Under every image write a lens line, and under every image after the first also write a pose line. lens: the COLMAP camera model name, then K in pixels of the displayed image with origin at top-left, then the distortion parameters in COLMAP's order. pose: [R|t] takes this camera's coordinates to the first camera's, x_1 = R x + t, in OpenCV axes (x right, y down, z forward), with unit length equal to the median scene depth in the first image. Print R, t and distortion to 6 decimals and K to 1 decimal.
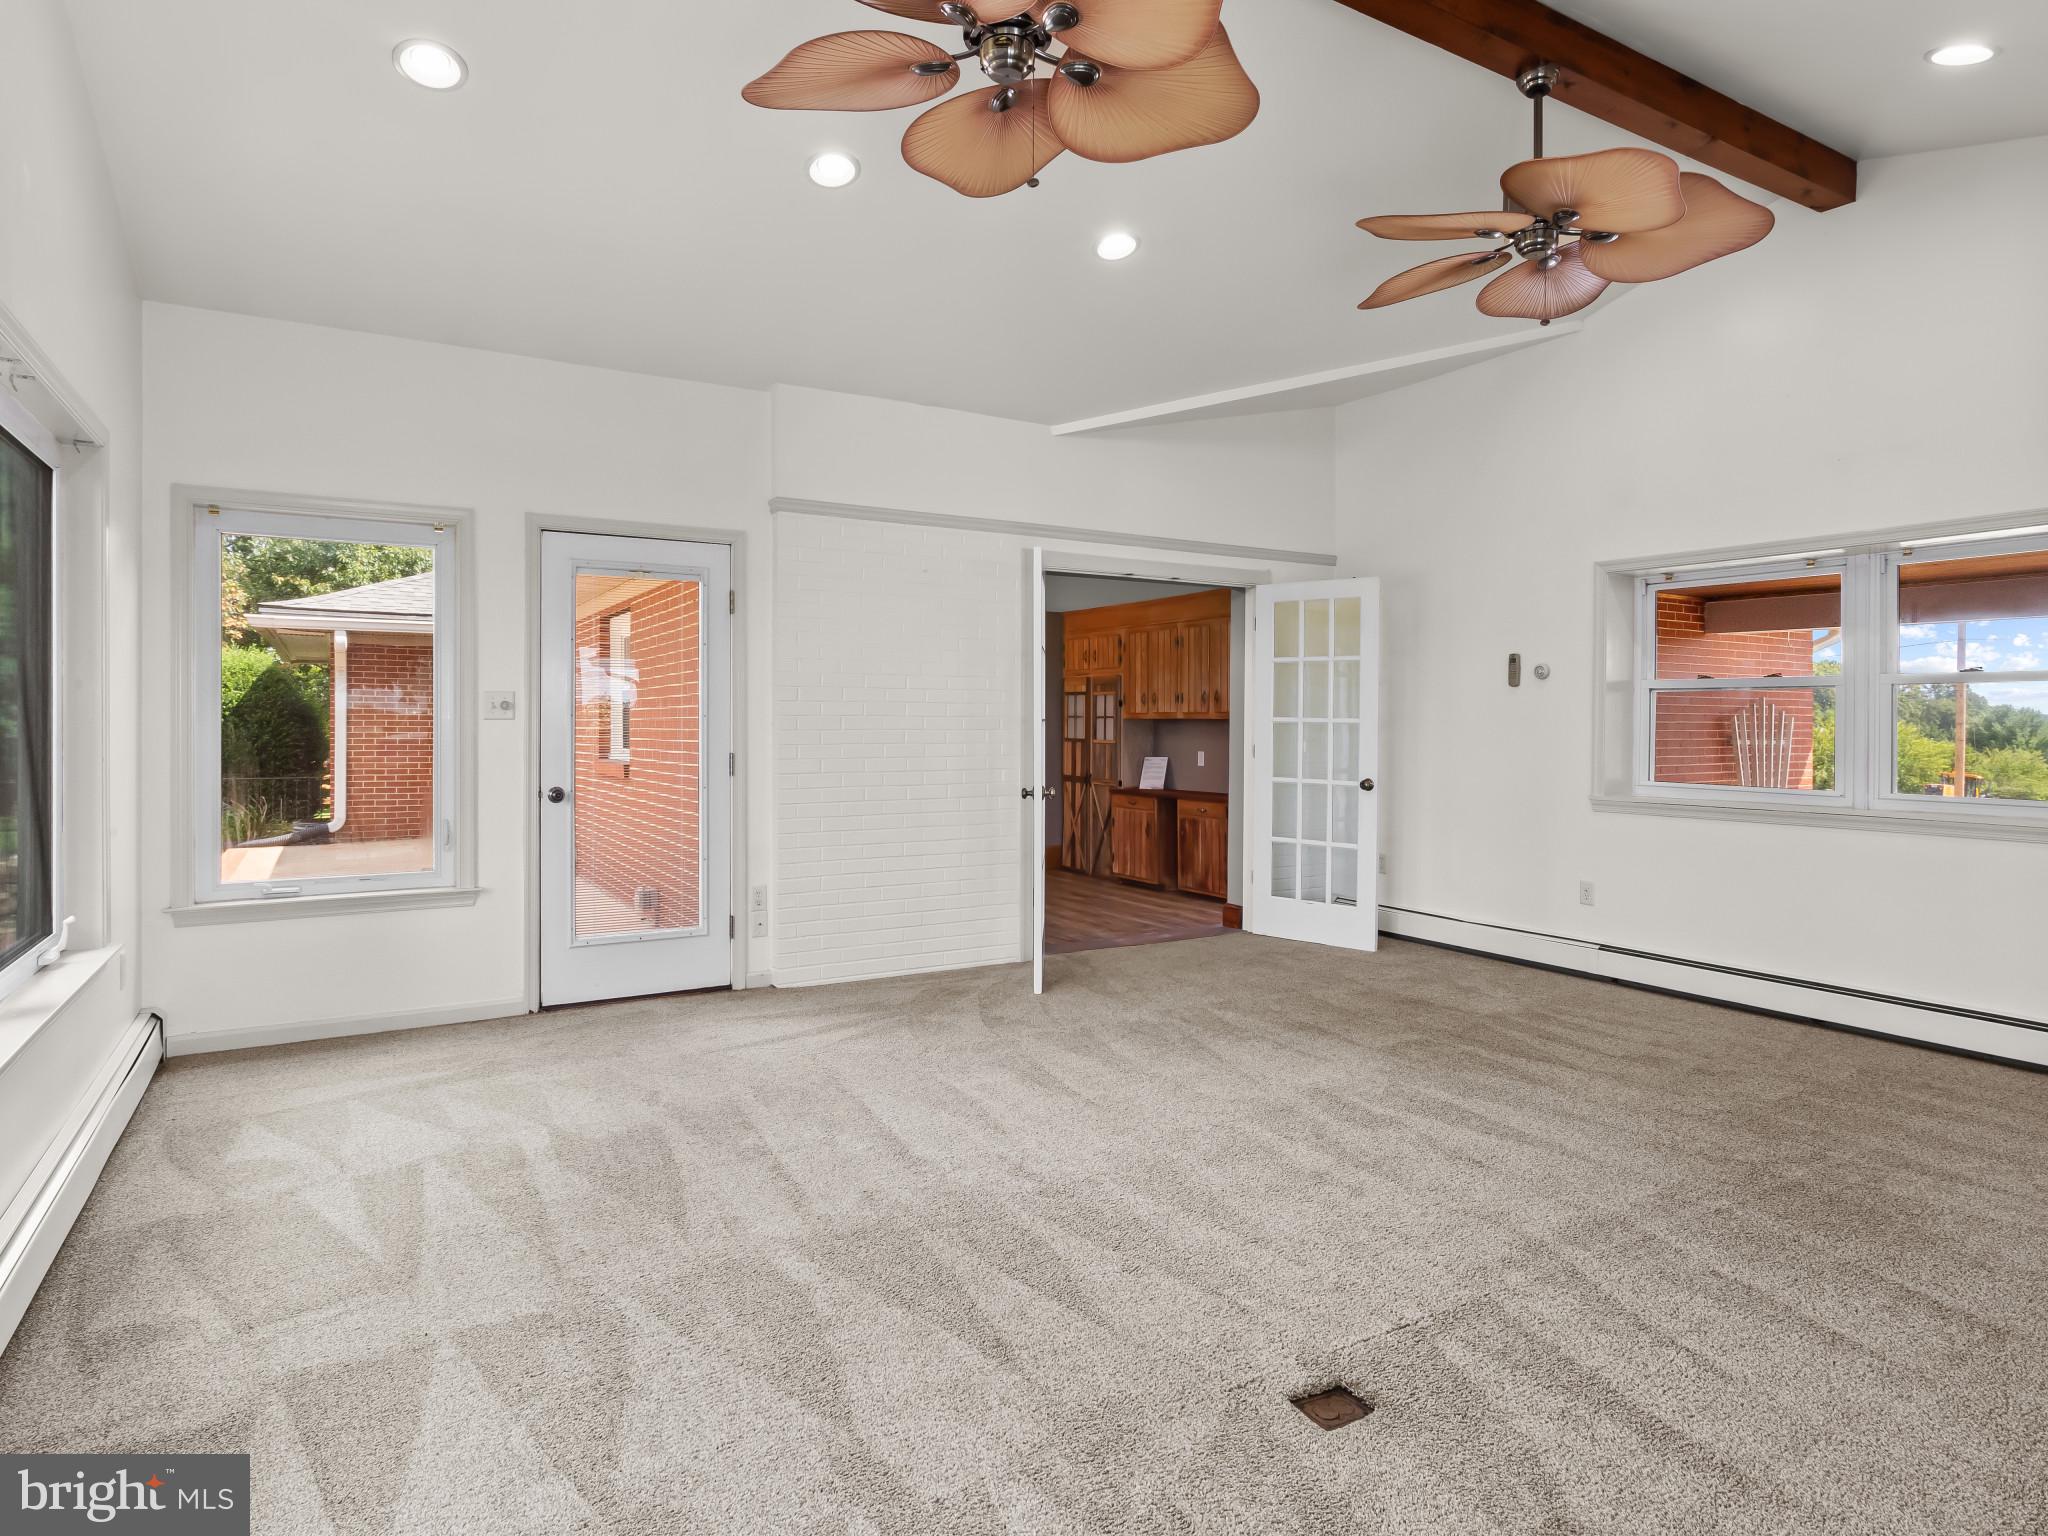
lens RADIAL K [[1178.7, 0, 1023.5], [0, 1178.7, 706.3], [0, 0, 1]] dist [-0.022185, 0.015891]
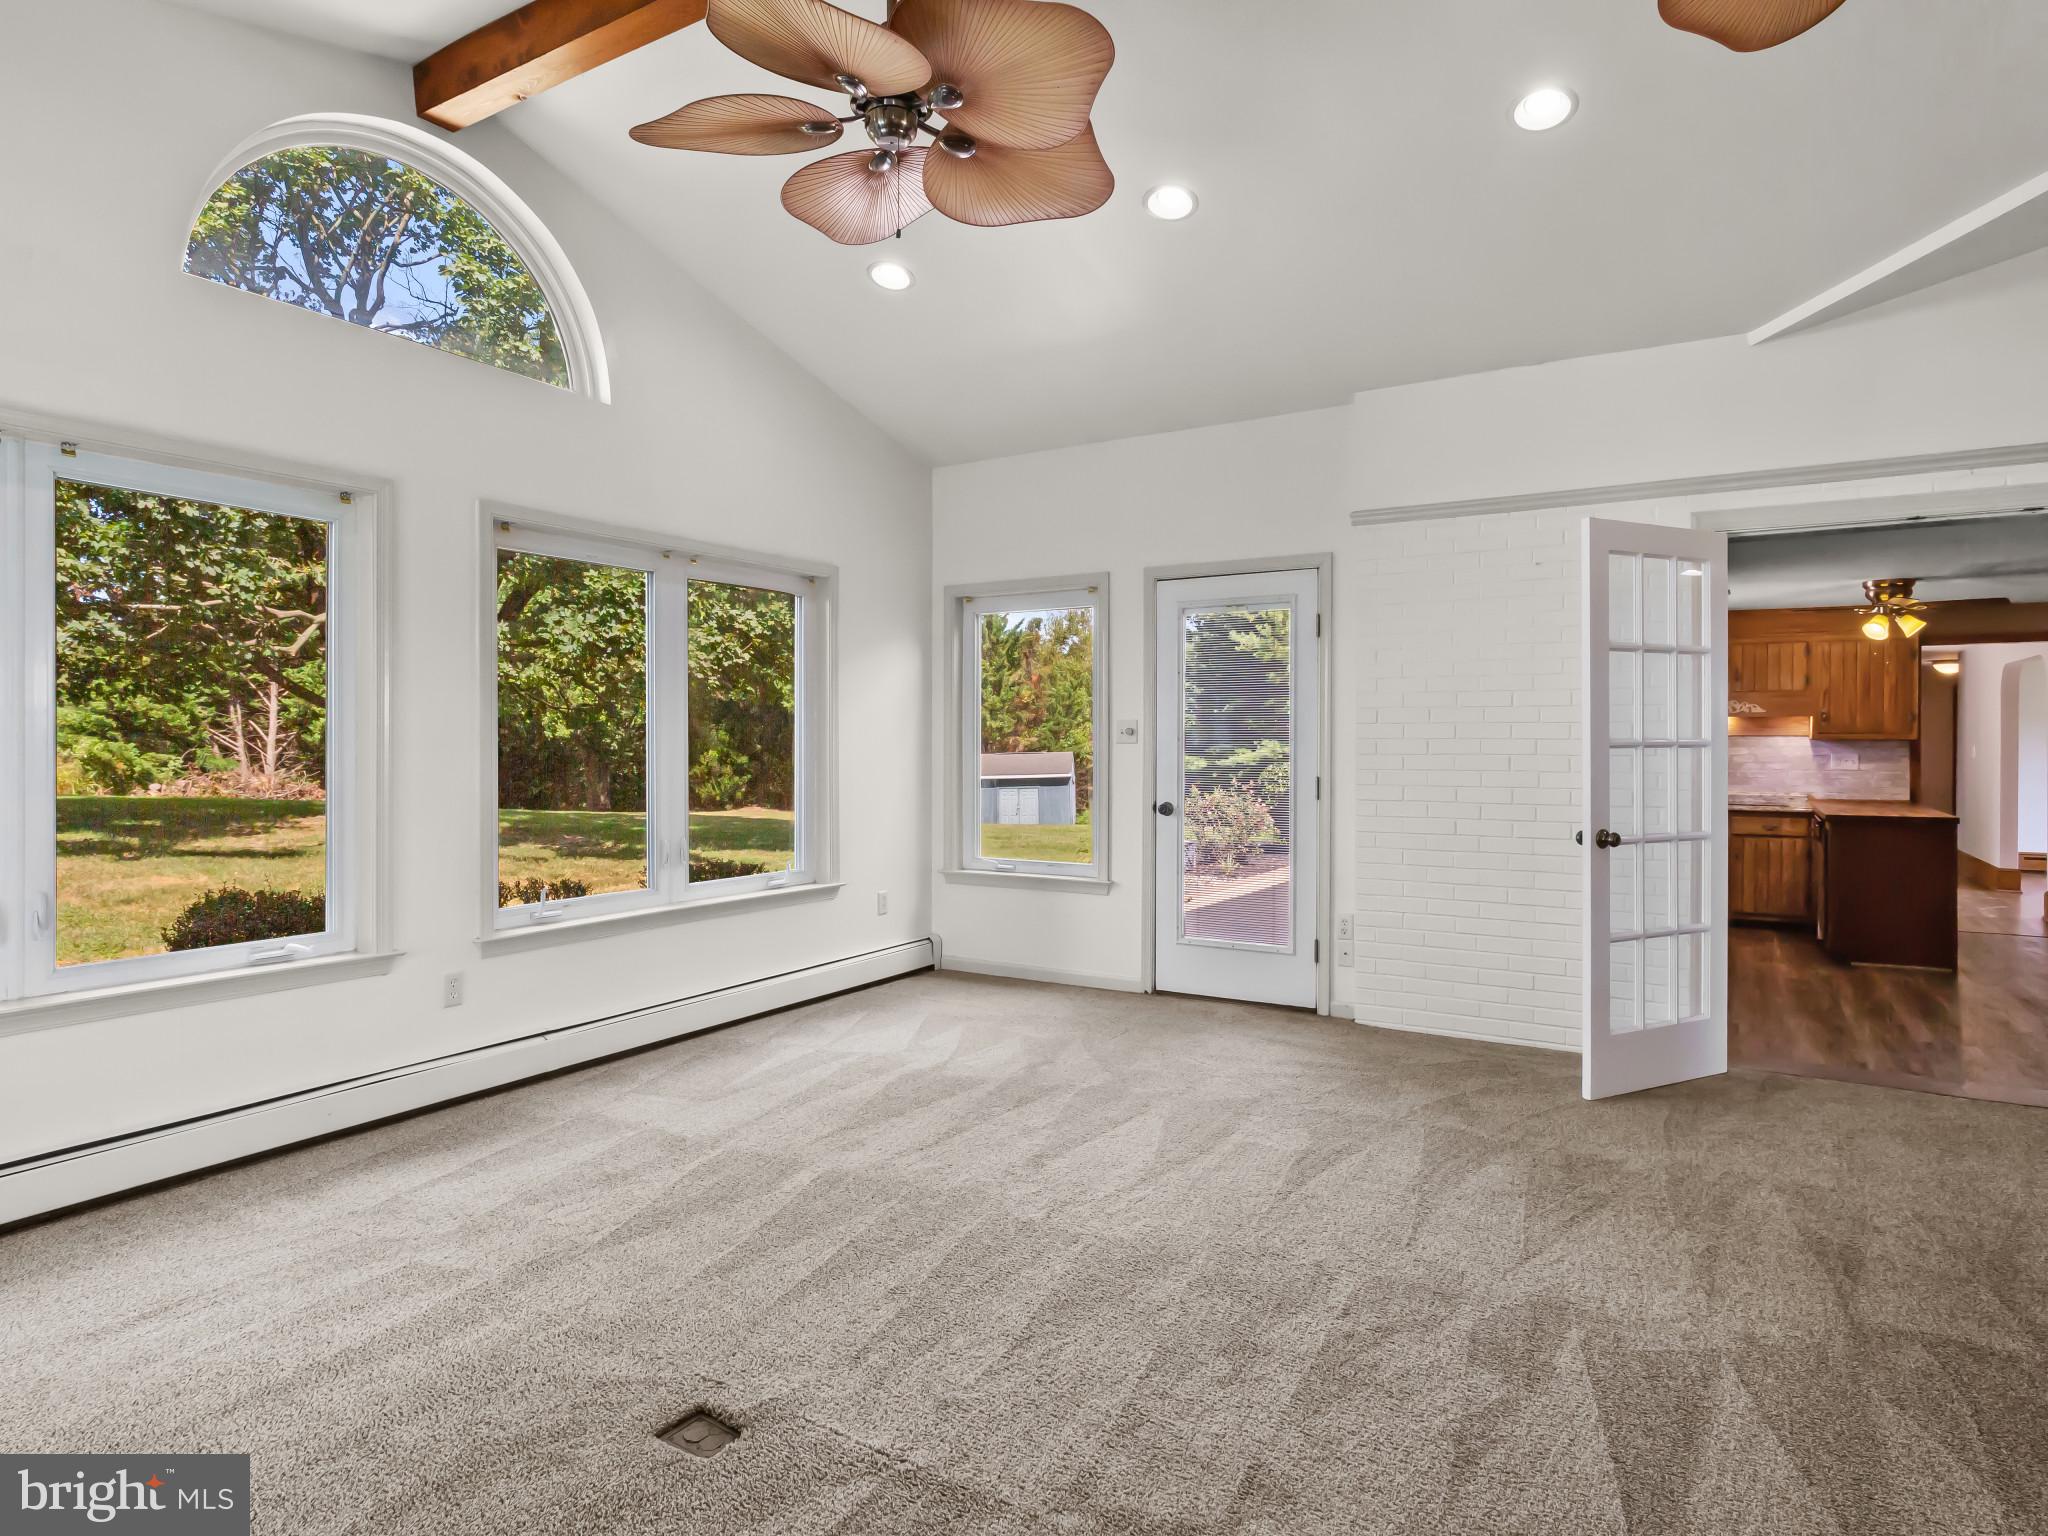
lens RADIAL K [[1150.9, 0, 992.7], [0, 1150.9, 737.3], [0, 0, 1]] dist [-0.016890, 0.001294]
pose [[0.457537, -0.006204, -0.889169, 0.730822], [0.010506, 0.999944, -0.001571, 0.006839], [0.889129, -0.008622, 0.457576, 0.459477]]
